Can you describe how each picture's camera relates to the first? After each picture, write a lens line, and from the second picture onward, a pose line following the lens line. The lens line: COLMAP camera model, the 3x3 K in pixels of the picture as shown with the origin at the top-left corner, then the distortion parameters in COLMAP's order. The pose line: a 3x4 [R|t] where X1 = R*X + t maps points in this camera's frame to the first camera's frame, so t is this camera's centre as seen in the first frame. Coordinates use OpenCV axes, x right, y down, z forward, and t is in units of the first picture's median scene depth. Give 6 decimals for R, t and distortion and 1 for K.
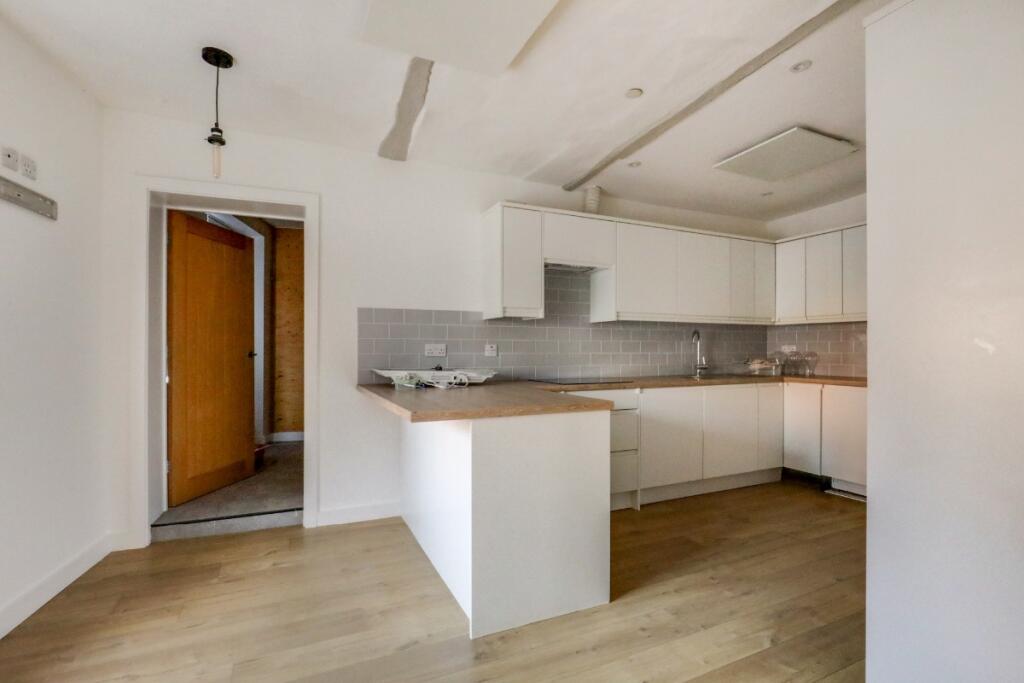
lens RADIAL K [[477.6, 0, 513.3], [0, 477.6, 347.1], [0, 0, 1]] dist [-0.013769, 0.002161]
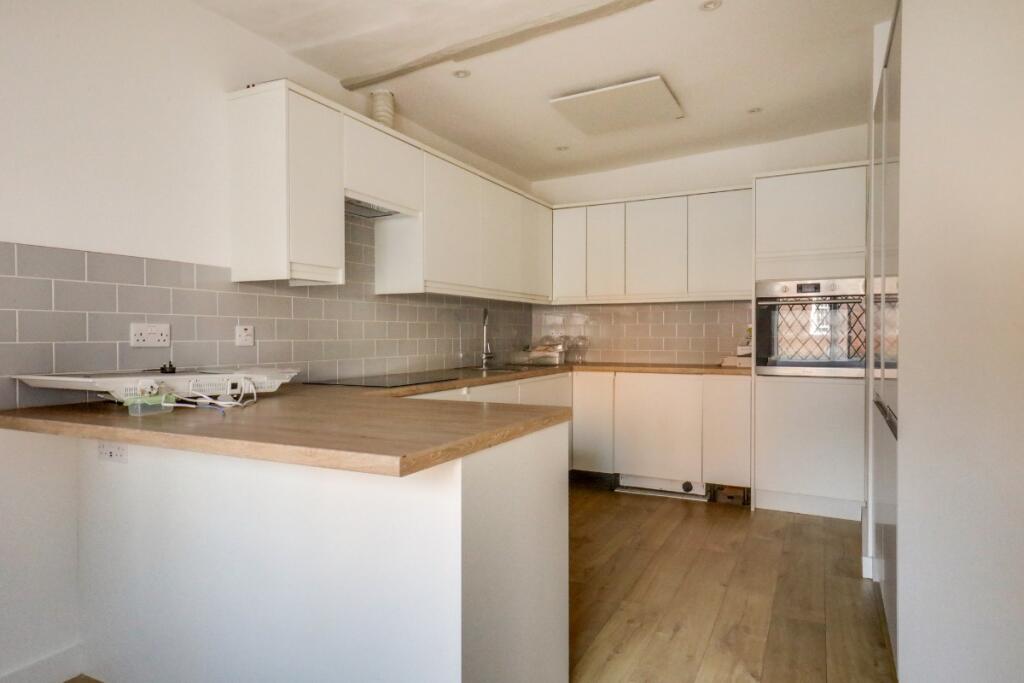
lens RADIAL K [[628.9, 0, 509.6], [0, 628.9, 339.3], [0, 0, 1]] dist [0.008363, -0.000299]
pose [[0.793996, -0.006721, 0.607886, -0.253605], [-0.001295, 0.999918, 0.012747, 0.001407], [-0.607922, -0.010908, 0.793922, 0.195808]]
